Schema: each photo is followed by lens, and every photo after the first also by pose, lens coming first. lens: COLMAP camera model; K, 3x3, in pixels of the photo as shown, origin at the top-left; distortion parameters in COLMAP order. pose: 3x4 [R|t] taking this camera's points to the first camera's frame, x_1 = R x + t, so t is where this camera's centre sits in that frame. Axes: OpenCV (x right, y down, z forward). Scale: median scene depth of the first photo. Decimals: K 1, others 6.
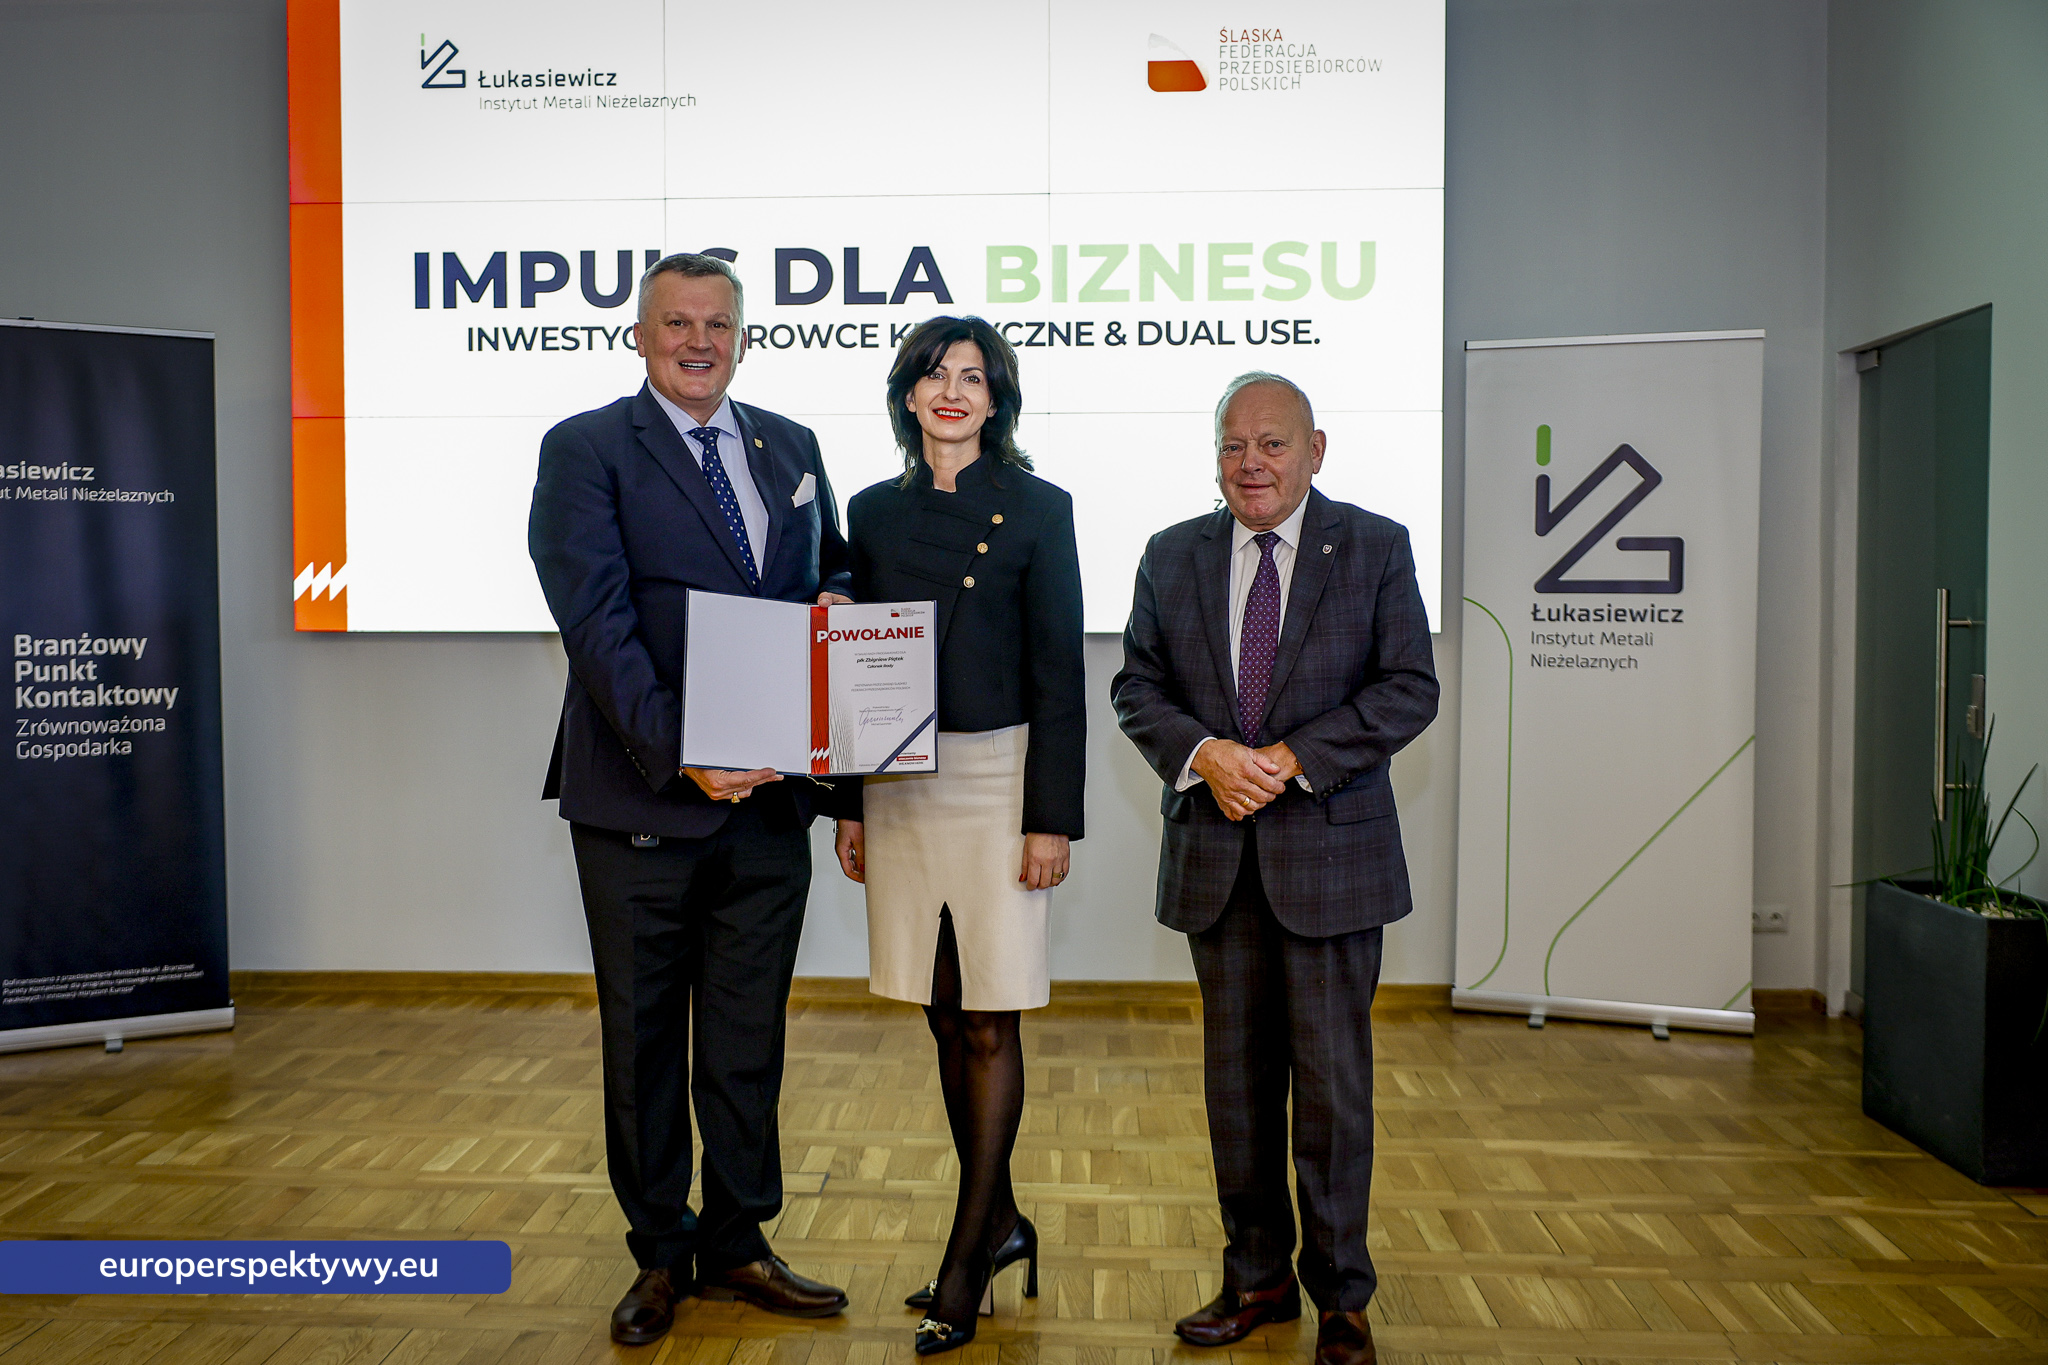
lens RADIAL K [[1718.6, 0, 959.2], [0, 1718.6, 672.0], [0, 0, 1]] dist [0.001731, 0.006654]
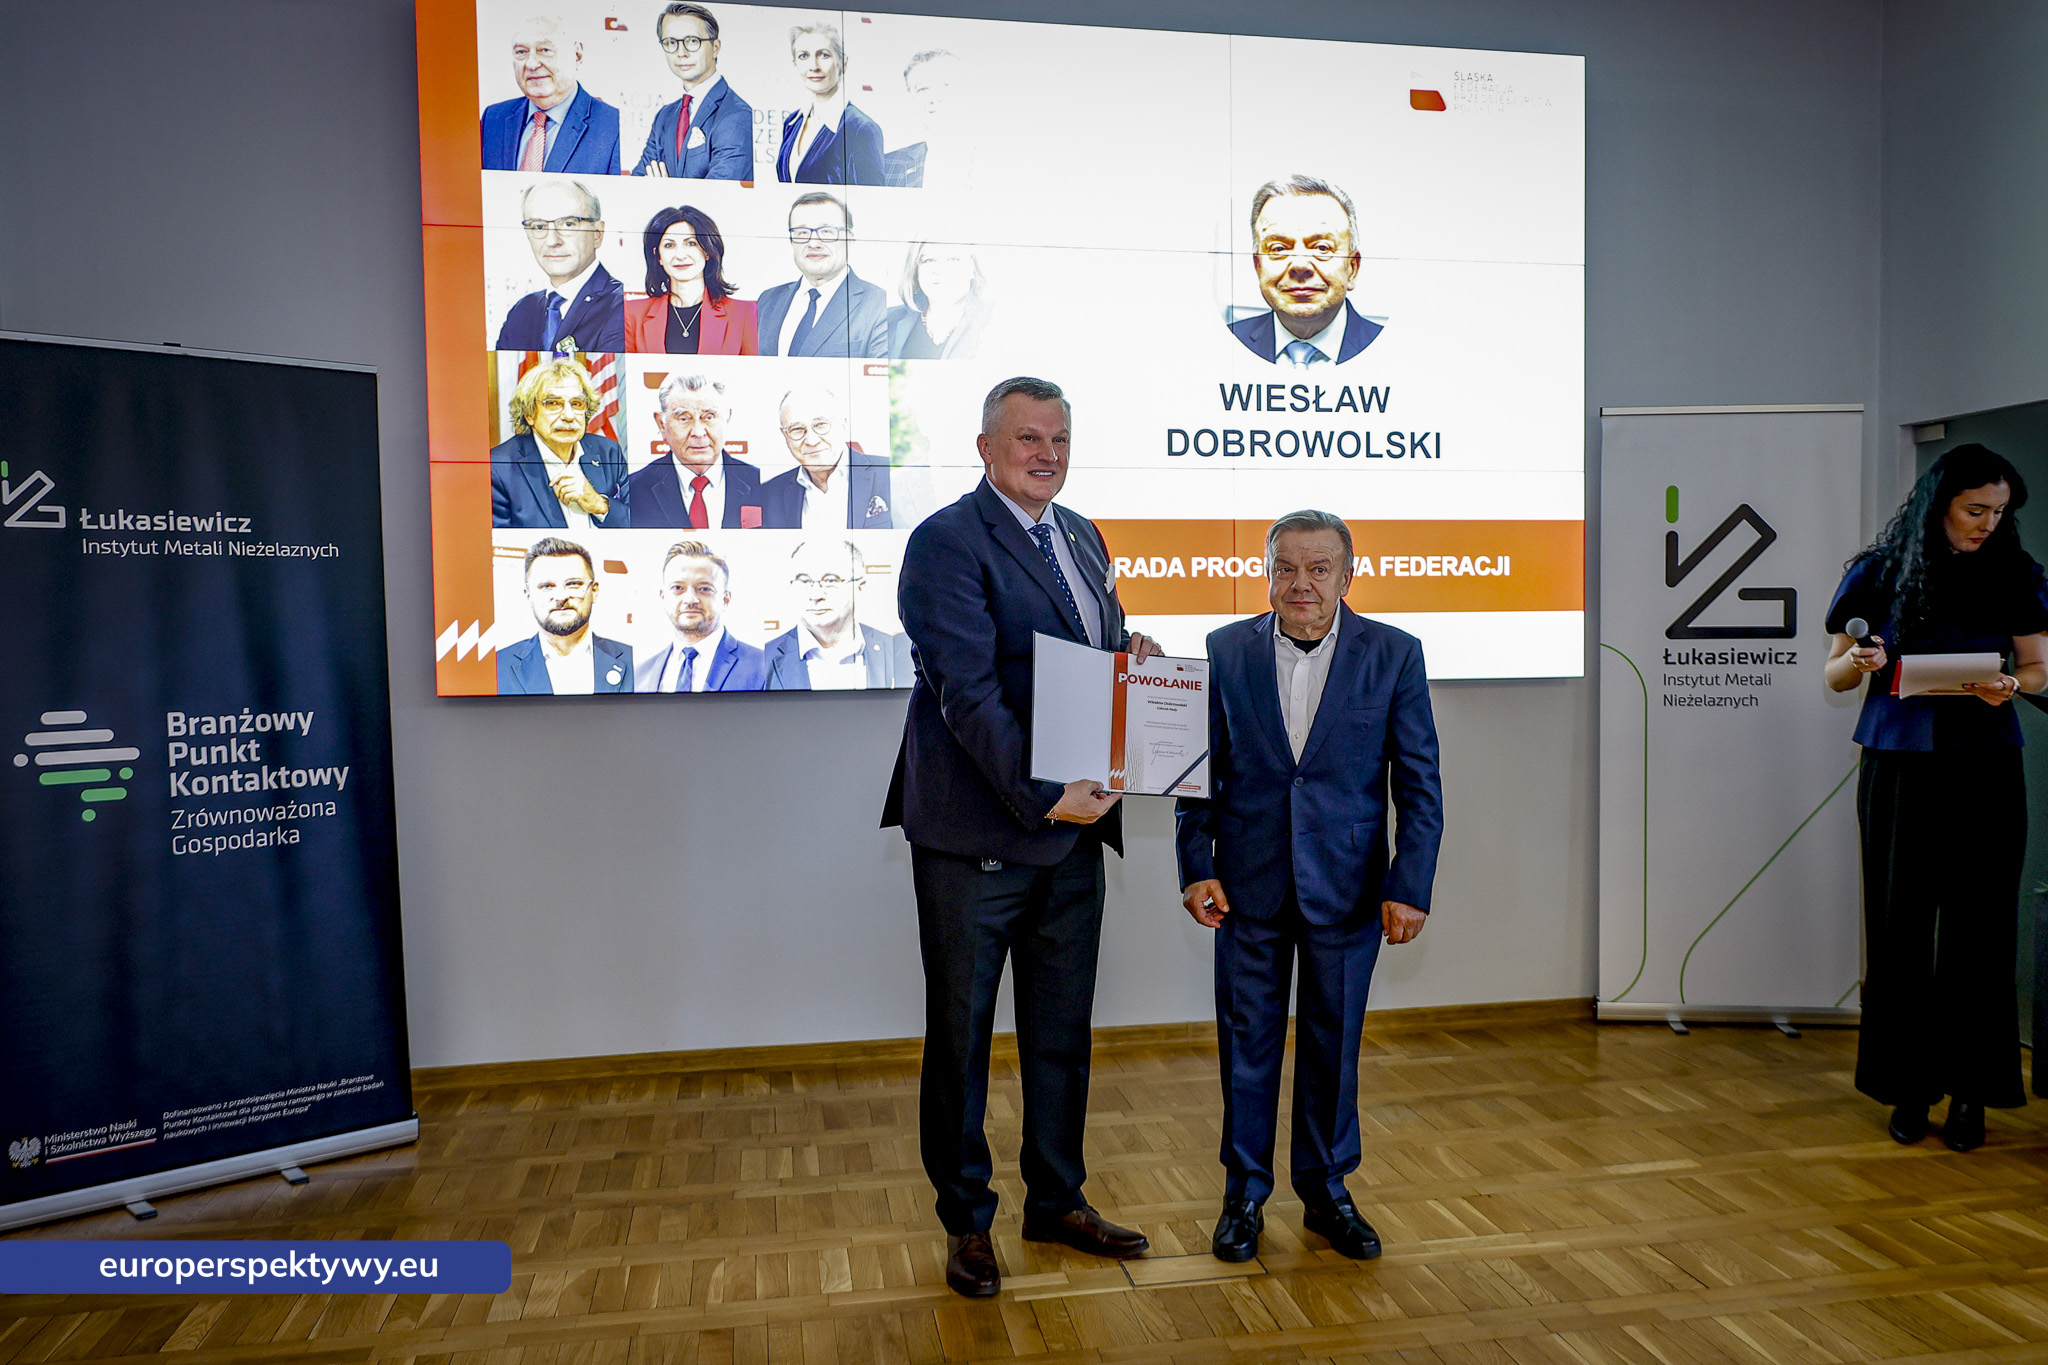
lens RADIAL K [[1592.9, 0, 1086.9], [0, 1592.9, 712.5], [0, 0, 1]] dist [-0.003642, 0.011045]
pose [[0.968656, -0.024241, 0.247222, -0.293383], [0.021145, 0.999661, 0.015170, -0.023396], [-0.247506, -0.009467, 0.968840, 0.110720]]
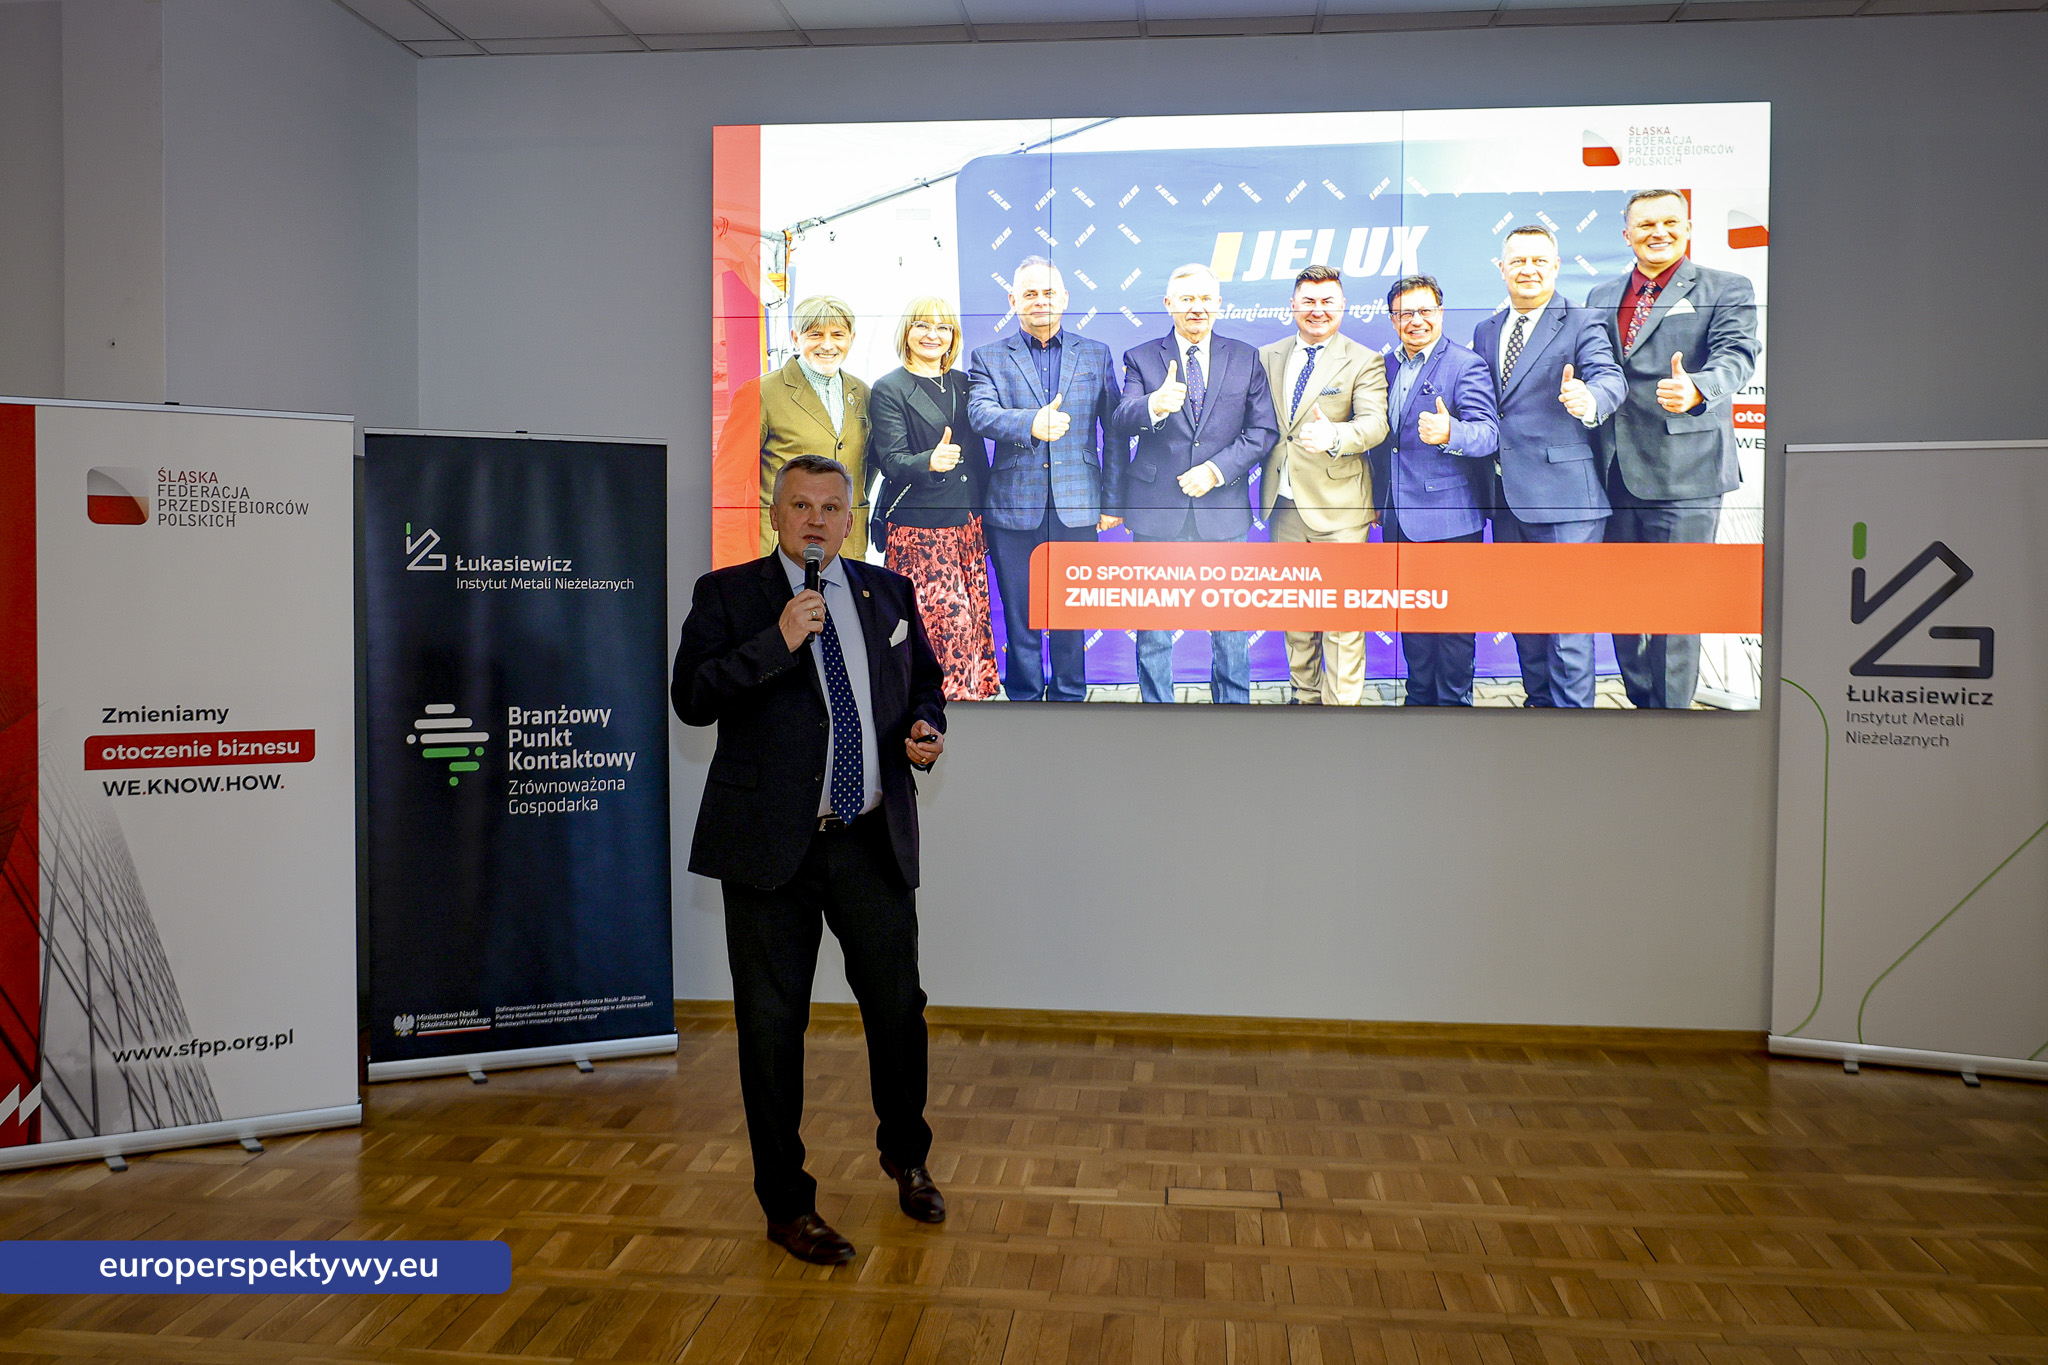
lens RADIAL K [[1771.6, 0, 998.0], [0, 1771.6, 672.9], [0, 0, 1]] dist [0.005294, -0.005677]
pose [[0.998821, 0.007671, -0.047933, -0.162219], [-0.007793, 0.999967, -0.002356, -0.043116], [0.047913, 0.002726, 0.998848, -0.163113]]
